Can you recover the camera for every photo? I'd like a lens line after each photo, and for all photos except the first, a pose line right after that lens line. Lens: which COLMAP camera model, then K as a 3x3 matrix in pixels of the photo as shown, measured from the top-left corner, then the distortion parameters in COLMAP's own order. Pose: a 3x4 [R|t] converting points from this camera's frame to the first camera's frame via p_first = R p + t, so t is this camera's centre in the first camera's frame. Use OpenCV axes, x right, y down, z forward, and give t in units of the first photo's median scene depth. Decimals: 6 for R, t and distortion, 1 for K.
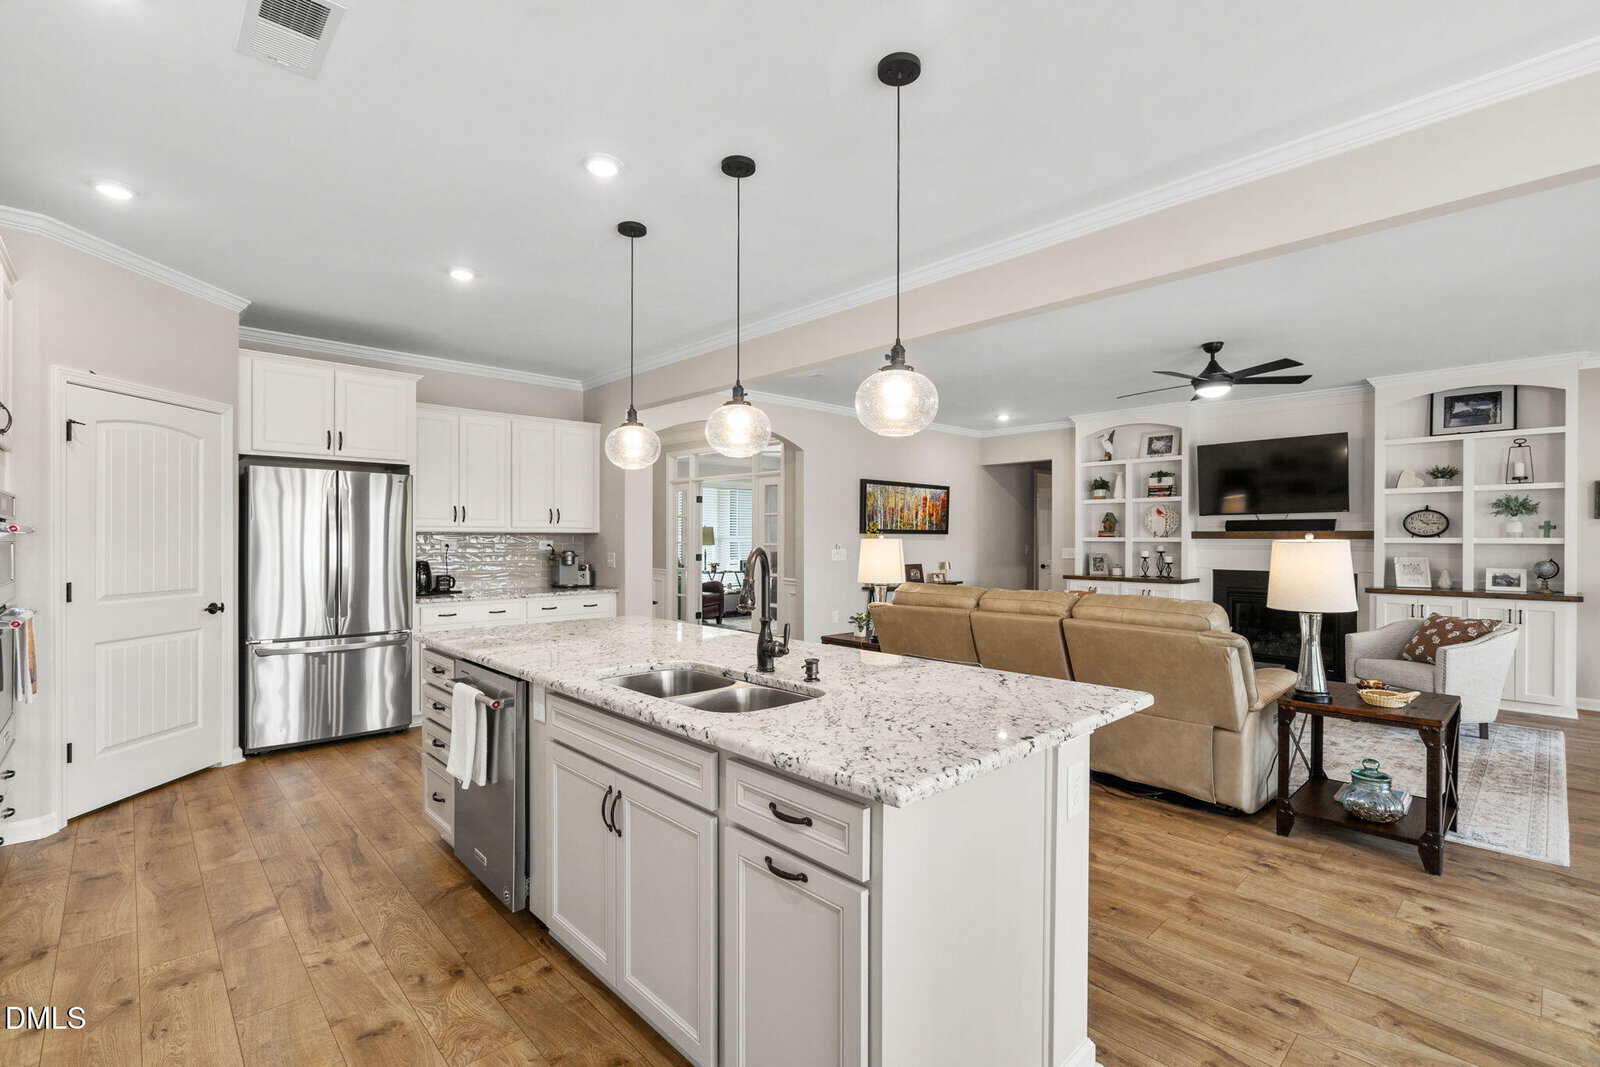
lens RADIAL K [[721.9, 0, 793.0], [0, 721.9, 542.7], [0, 0, 1]] dist [-0.005168, 0.001091]
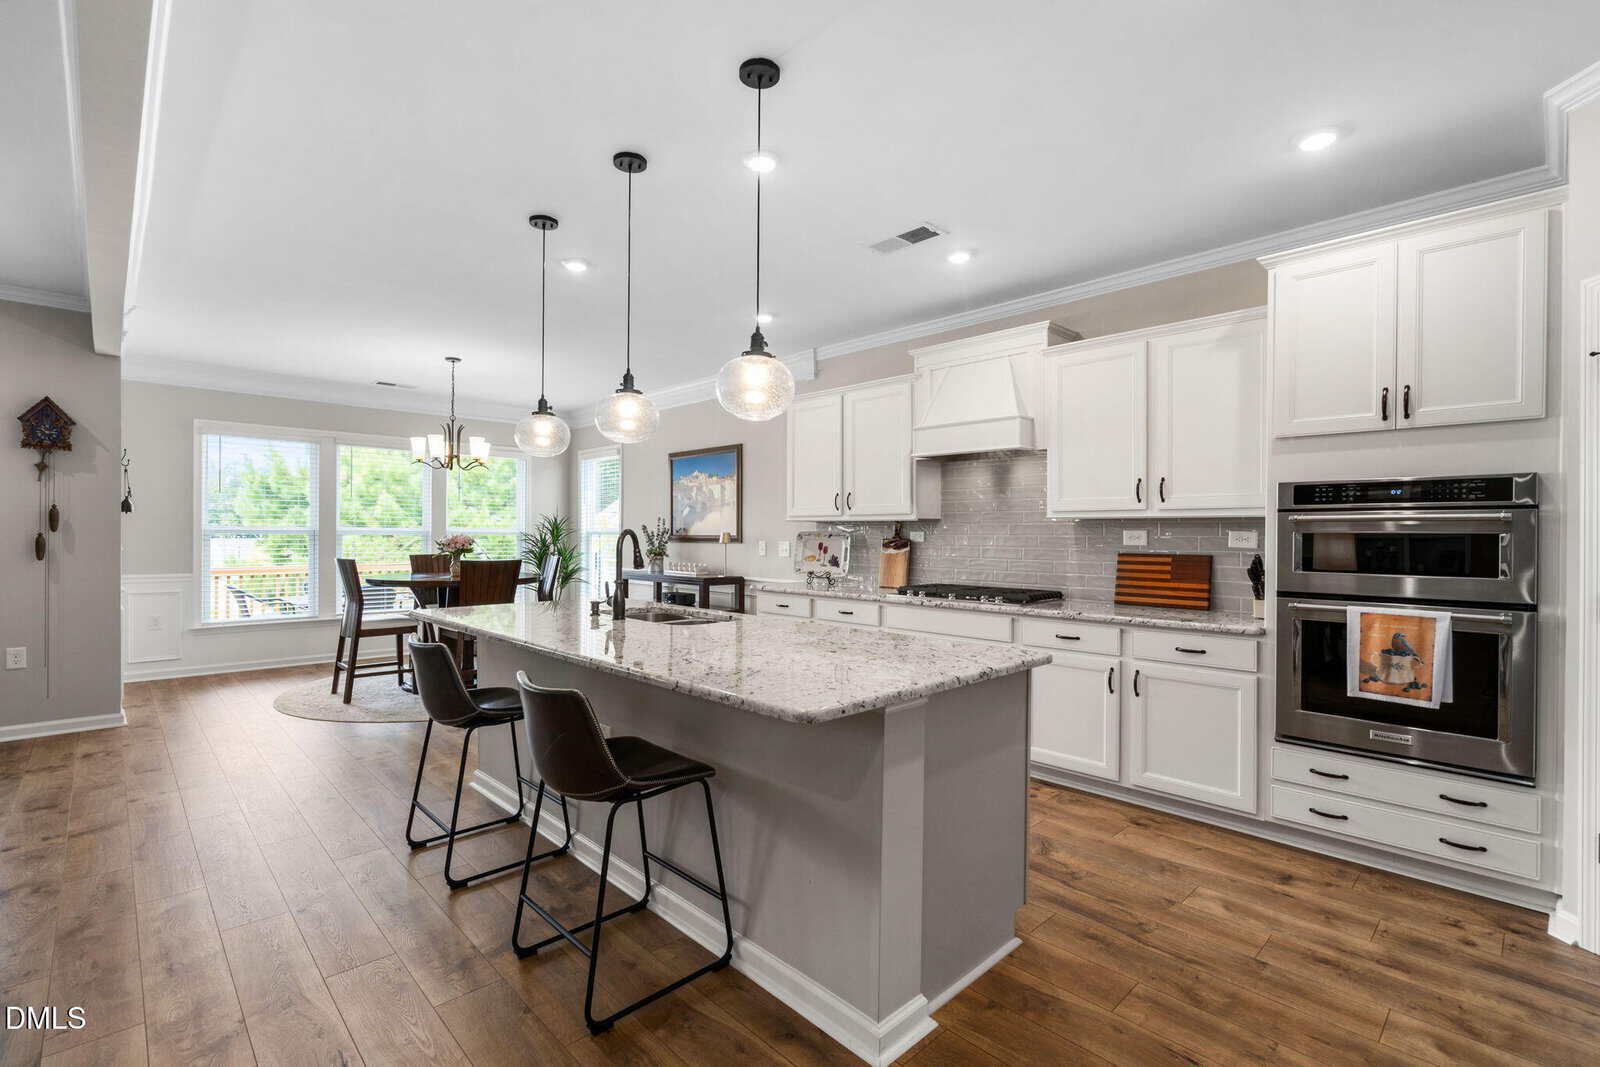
lens RADIAL K [[721.9, 0, 797.4], [0, 721.9, 534.8], [0, 0, 1]] dist [-0.005168, 0.001091]
pose [[-0.999821, -0.007375, -0.017417, -0.134847], [-0.007519, 0.999938, 0.008223, 0.000624], [0.017356, 0.008353, -0.999814, 0.909259]]
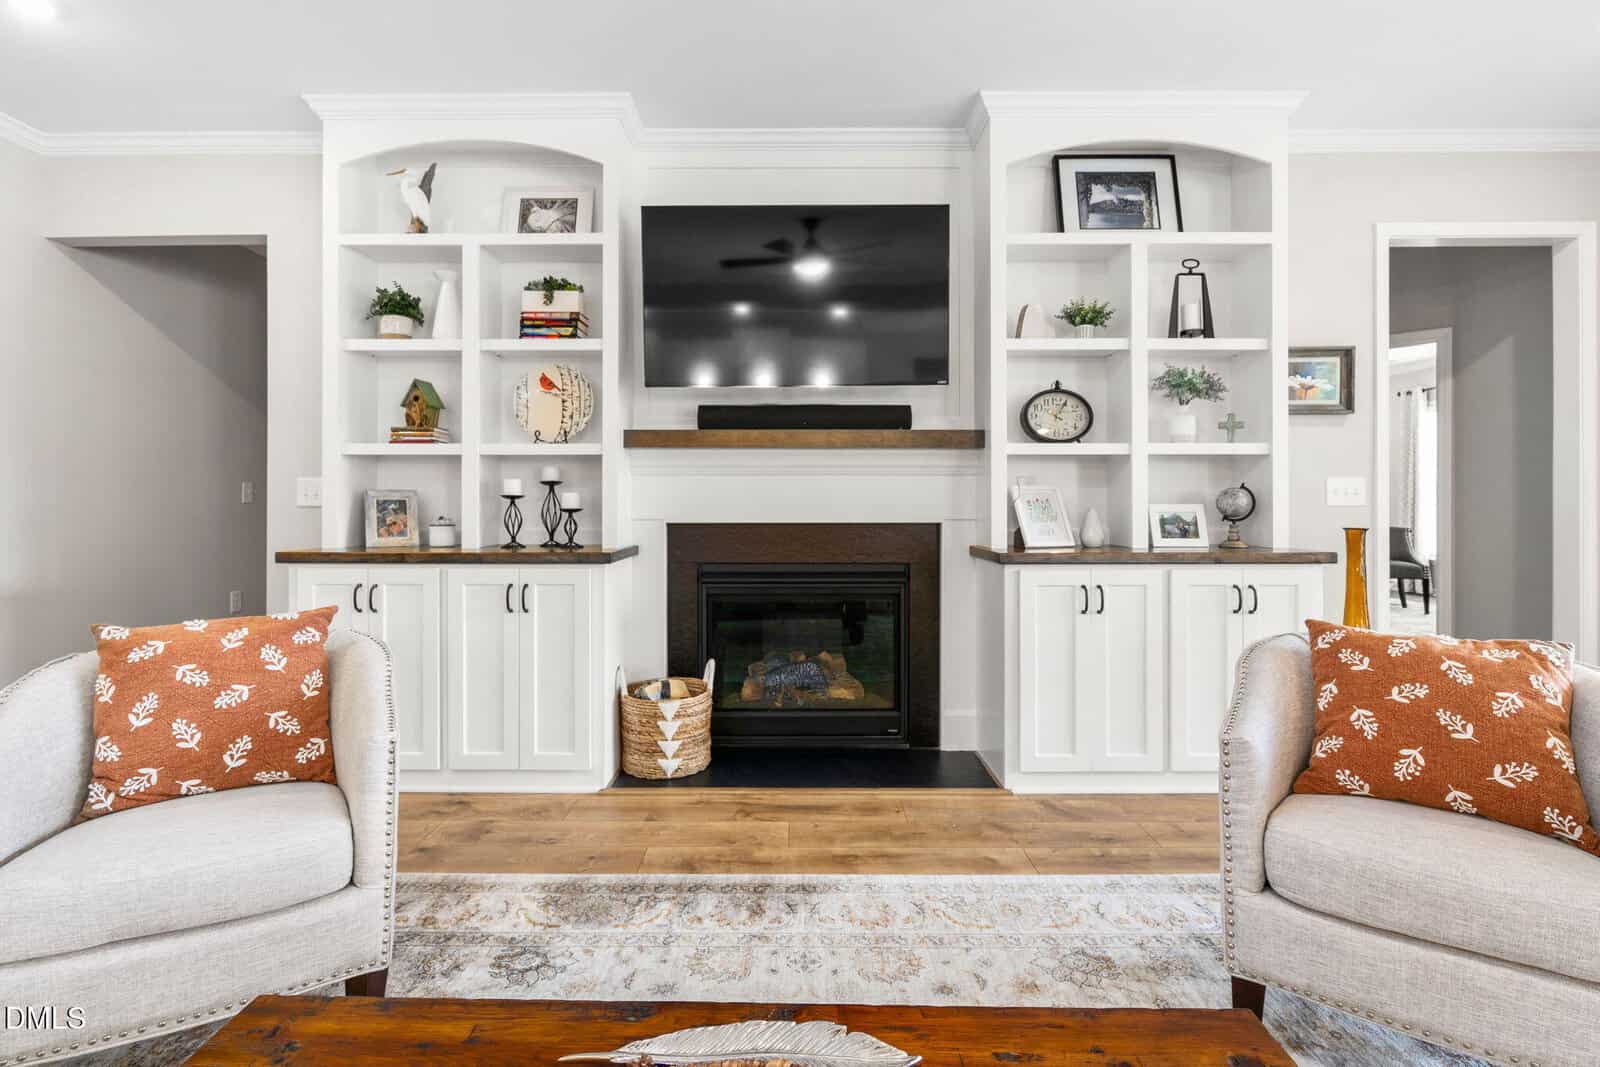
lens RADIAL K [[740.0, 0, 796.3], [0, 740.0, 501.9], [0, 0, 1]] dist [-0.002907, 0.003386]
pose [[0.687580, 0.000666, 0.726109, 0.397264], [0.007328, 0.999942, -0.007857, 0.035727], [-0.726072, 0.010723, 0.687535, 0.804336]]
